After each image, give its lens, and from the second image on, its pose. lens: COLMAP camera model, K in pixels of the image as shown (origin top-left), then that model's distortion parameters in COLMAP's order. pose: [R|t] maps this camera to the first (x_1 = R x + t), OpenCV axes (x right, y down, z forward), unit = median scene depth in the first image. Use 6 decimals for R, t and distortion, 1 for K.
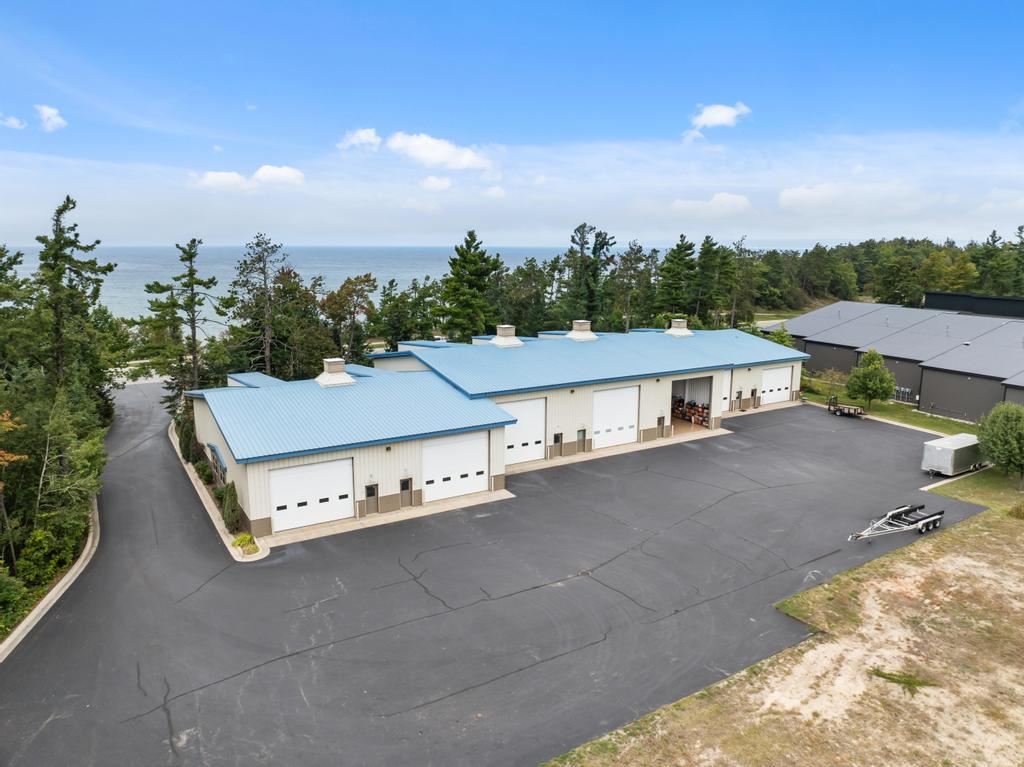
lens RADIAL K [[723.7, 0, 514.1], [0, 723.7, 369.3], [0, 0, 1]] dist [-0.045141, 0.001865]
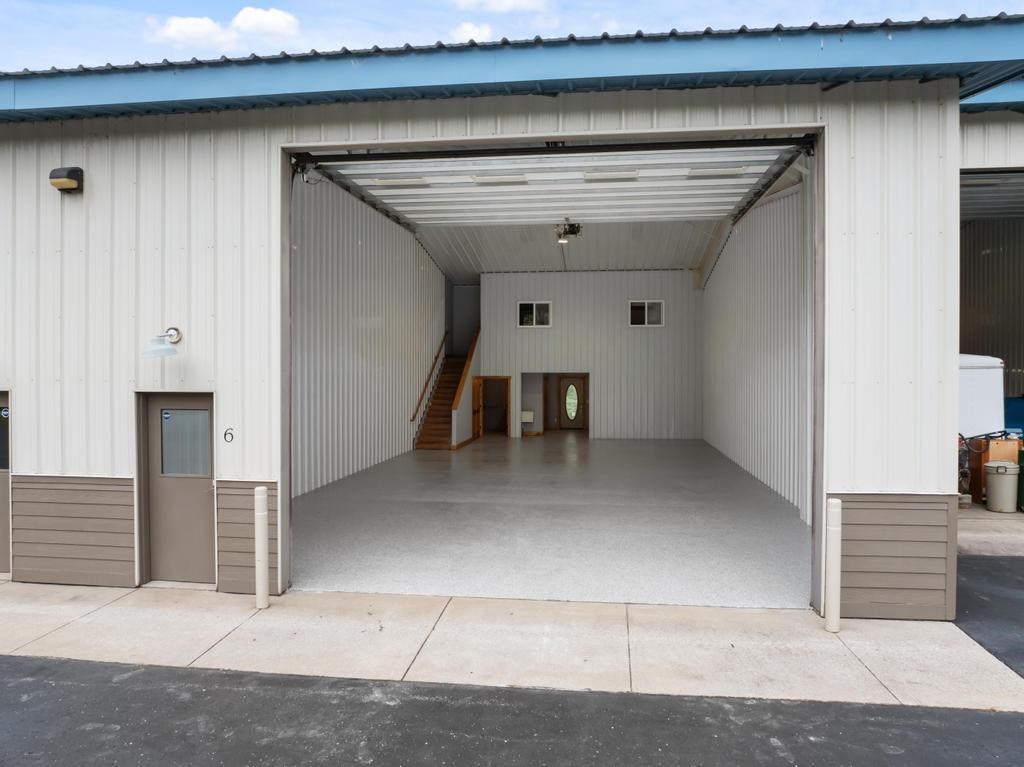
lens RADIAL K [[723.7, 0, 514.1], [0, 723.7, 369.3], [0, 0, 1]] dist [-0.045141, 0.001865]
pose [[0.785996, -0.004756, -0.618213, 0.002762], [-0.105346, 0.984316, -0.141510, 0.118276], [0.609190, 0.176352, 0.773167, 0.679729]]
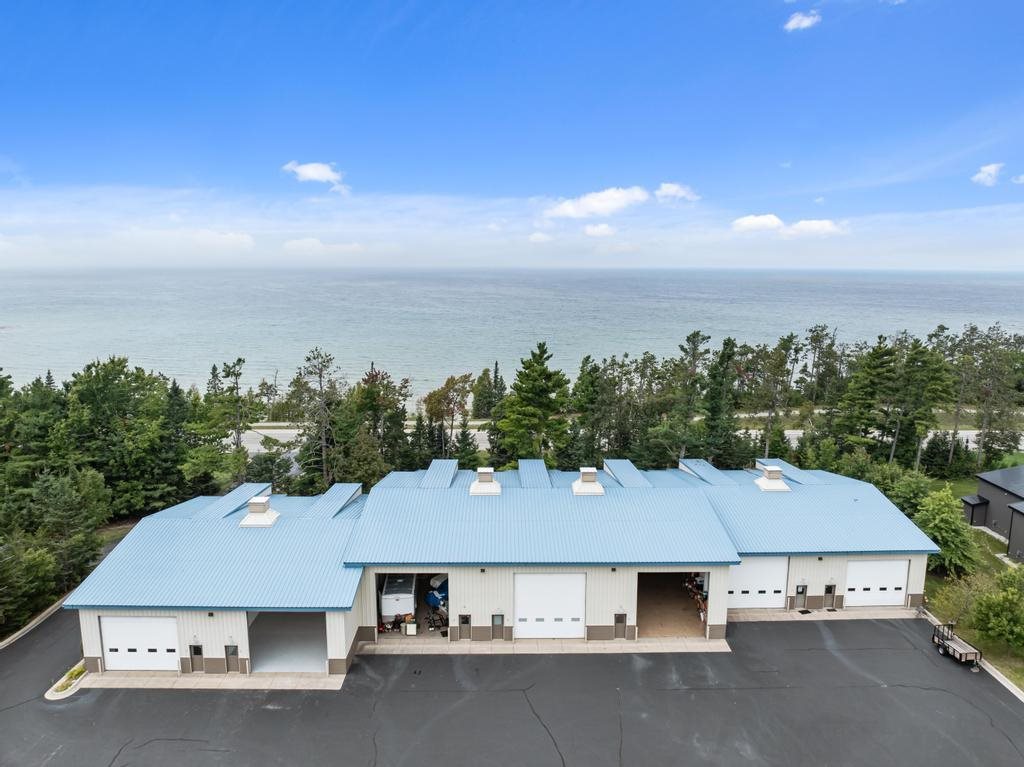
lens RADIAL K [[723.7, 0, 514.1], [0, 723.7, 369.3], [0, 0, 1]] dist [-0.045141, 0.001865]
pose [[0.861767, 0.073761, -0.501914, 0.486025], [-0.088118, 0.996098, -0.004910, -0.192517], [0.499593, 0.048459, 0.864904, 0.234000]]
